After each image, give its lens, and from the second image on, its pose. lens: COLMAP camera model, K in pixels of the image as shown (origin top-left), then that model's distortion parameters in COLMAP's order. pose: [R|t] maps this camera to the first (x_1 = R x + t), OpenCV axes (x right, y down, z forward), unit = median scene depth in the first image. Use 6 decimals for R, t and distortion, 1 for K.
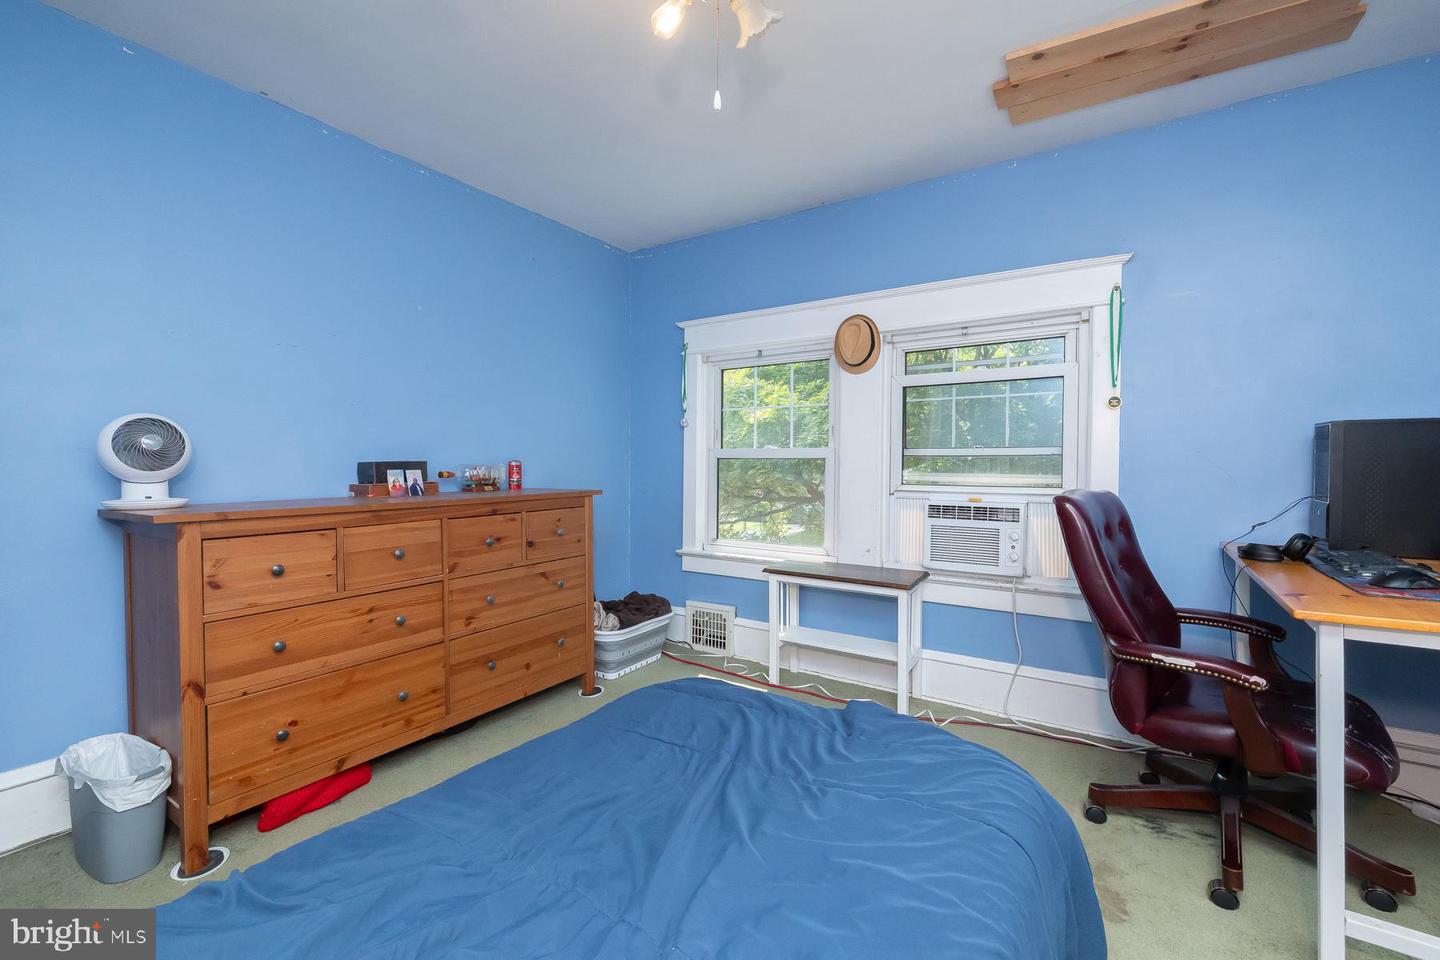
lens RADIAL K [[616.2, 0, 720.0], [0, 616.2, 480.0], [0, 0, 1]] dist [-0.001350, -0.000105]
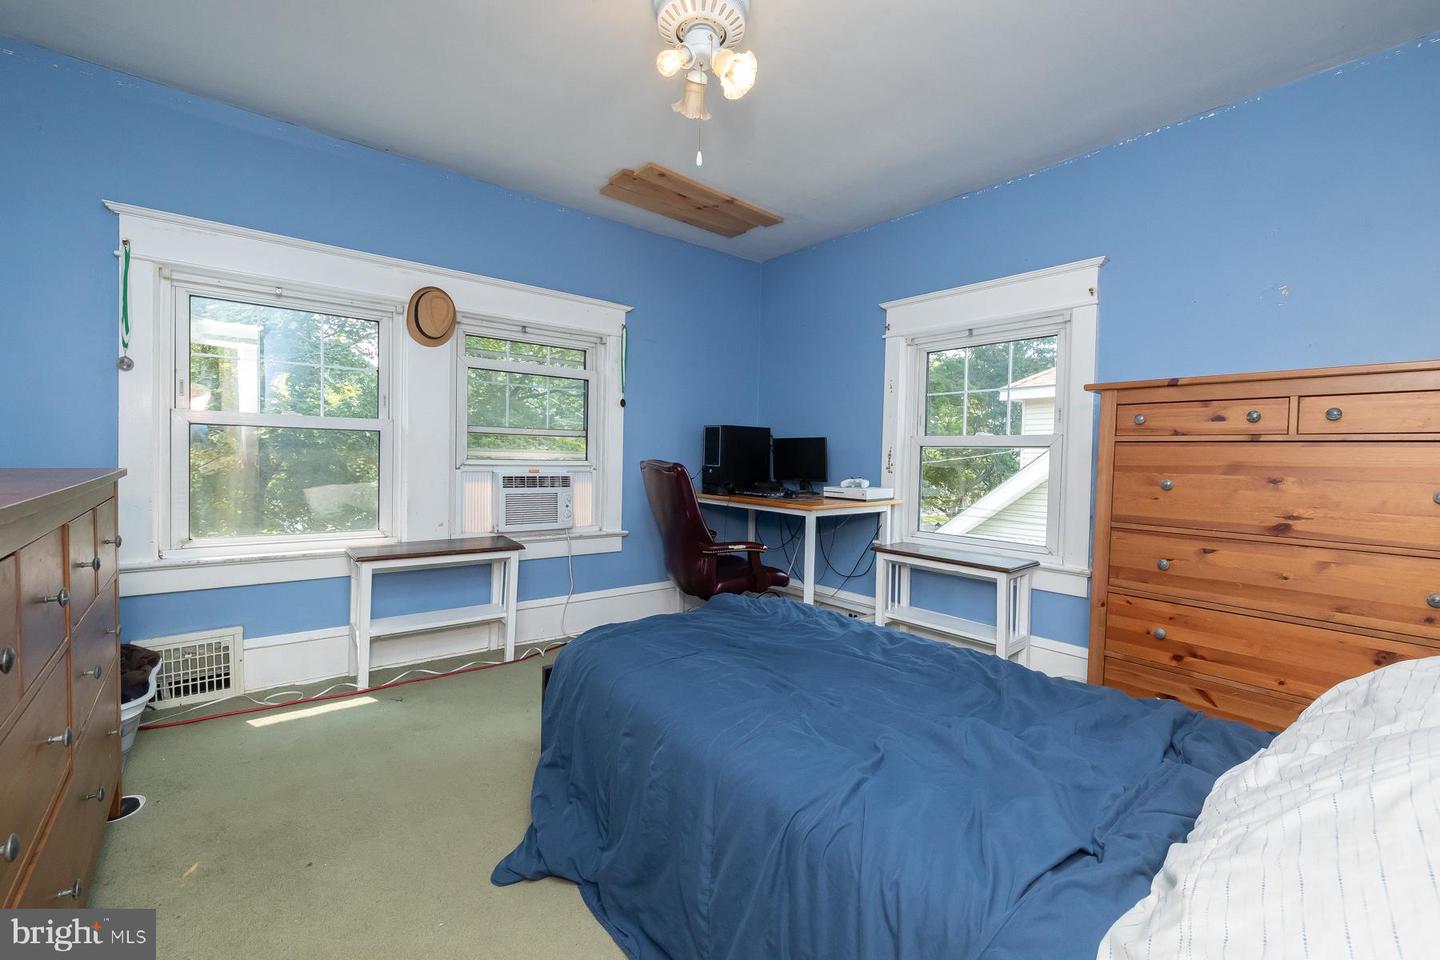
lens RADIAL K [[602.6, 0, 717.8], [0, 602.6, 465.2], [0, 0, 1]] dist [0.000495, 0.000082]
pose [[0.299692, -0.016215, 0.953898, -0.581965], [0.000450, 0.999858, 0.016855, 0.000878], [-0.954036, -0.004622, 0.299657, 0.281990]]
